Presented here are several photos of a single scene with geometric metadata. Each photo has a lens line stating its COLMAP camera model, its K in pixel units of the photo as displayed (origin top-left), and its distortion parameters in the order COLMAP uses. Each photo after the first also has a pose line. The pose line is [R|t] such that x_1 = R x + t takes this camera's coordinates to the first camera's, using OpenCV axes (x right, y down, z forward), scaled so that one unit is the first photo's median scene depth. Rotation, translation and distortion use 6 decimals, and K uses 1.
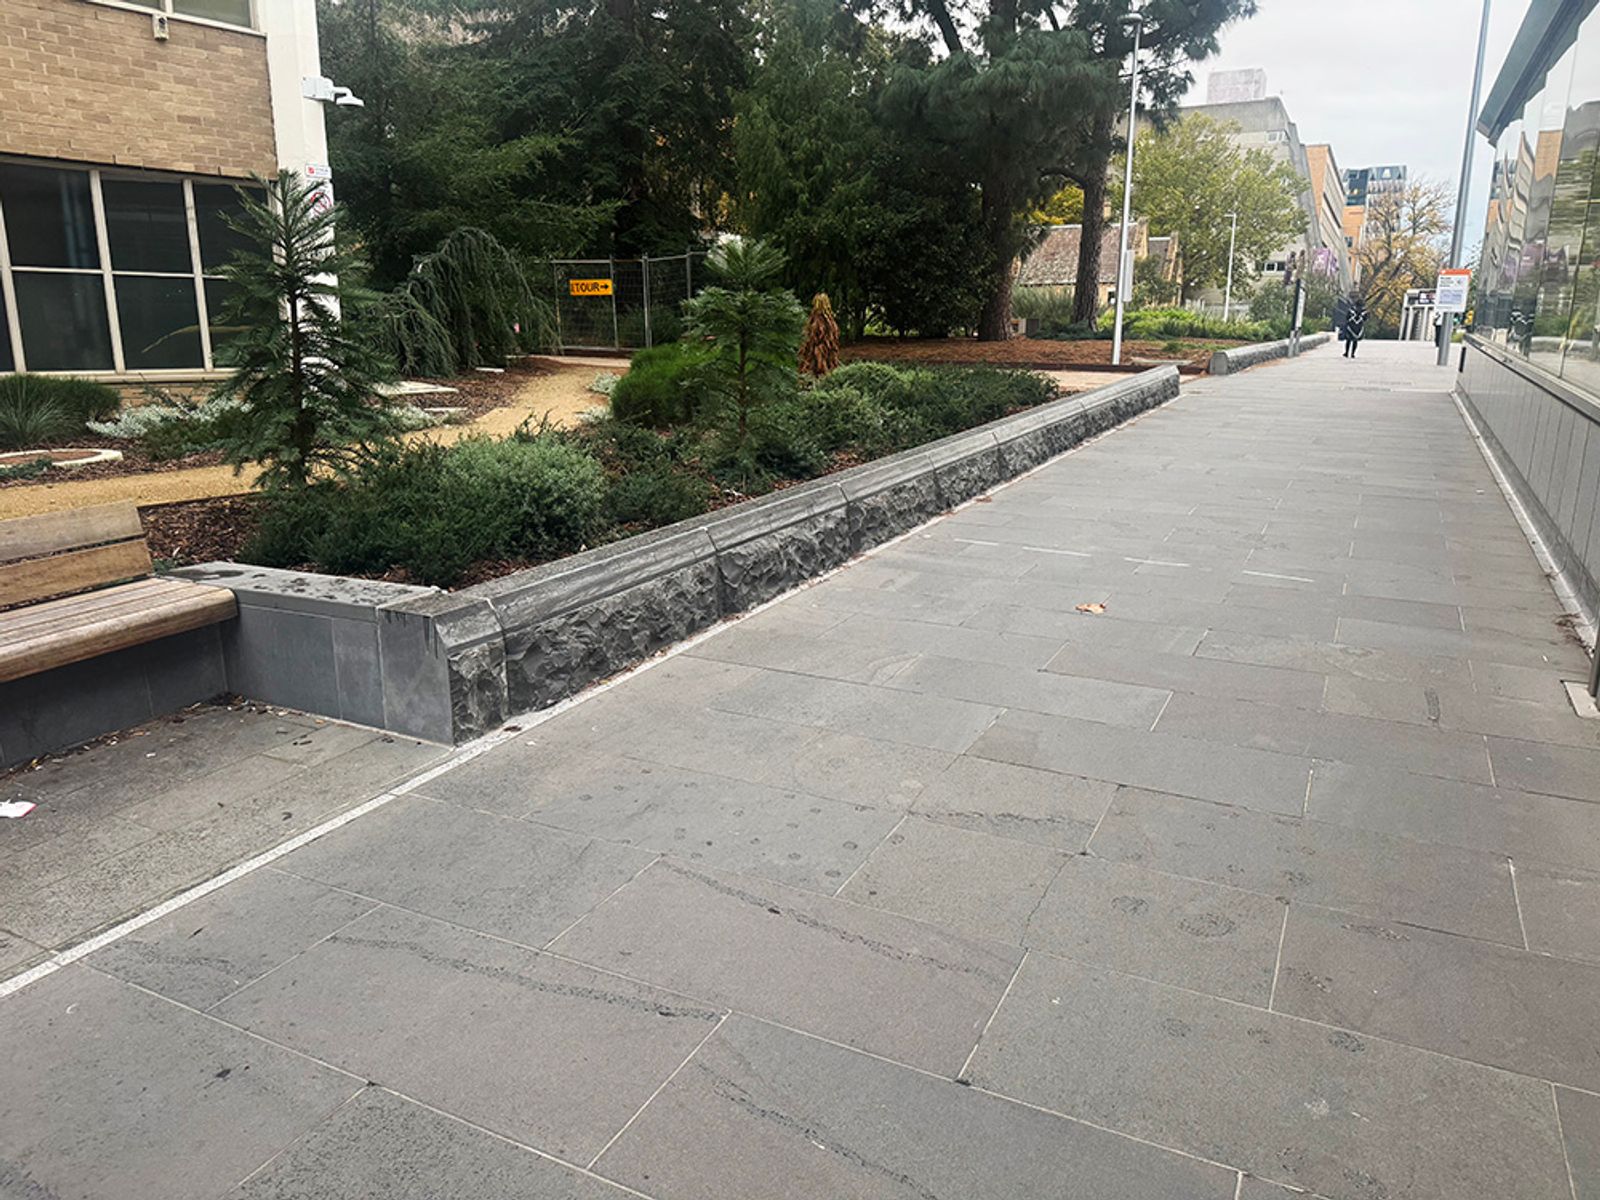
lens RADIAL K [[1208.9, 0, 800.0], [0, 1208.9, 600.0], [0, 0, 1]] dist [0.129123, -0.239952]
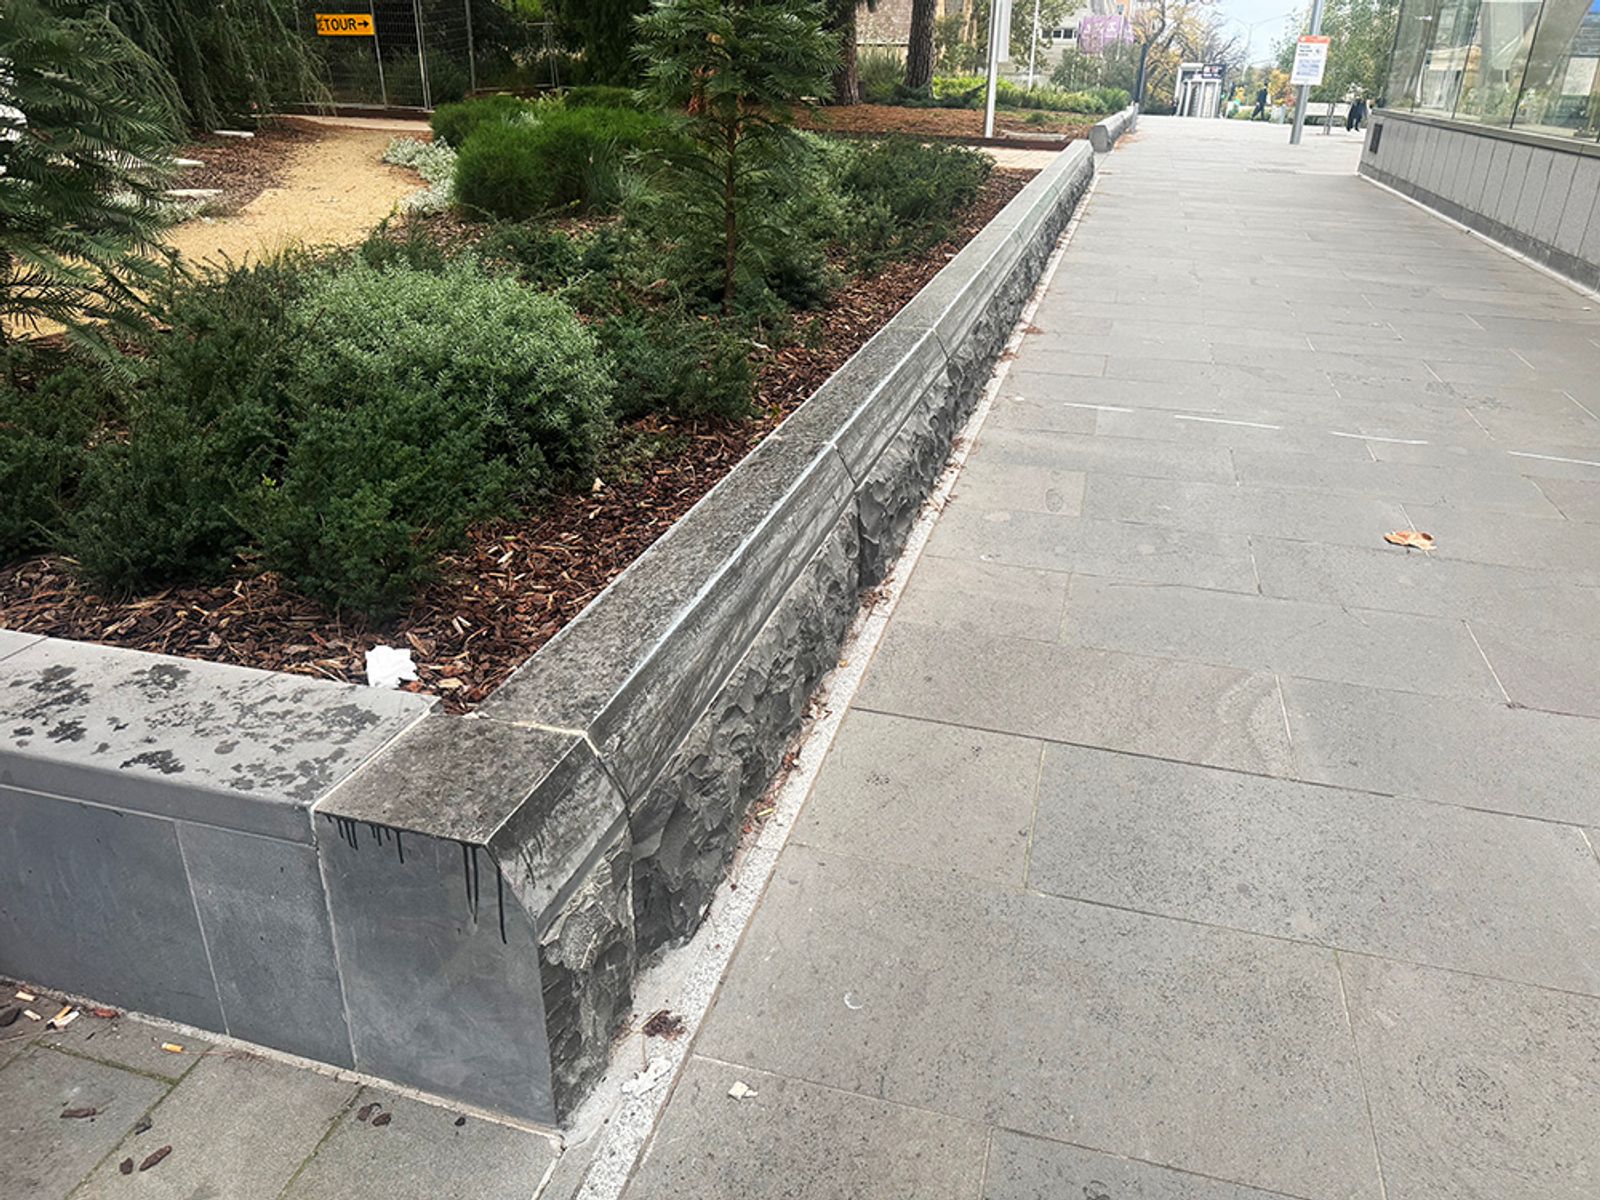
lens RADIAL K [[1155.8, 0, 800.0], [0, 1155.8, 600.0], [0, 0, 1]] dist [0.022878, -0.026542]
pose [[0.976857, -0.067572, 0.202941, -0.180122], [0.027694, 0.980758, 0.193251, -0.080899], [-0.212094, -0.183158, 0.959932, 0.431086]]
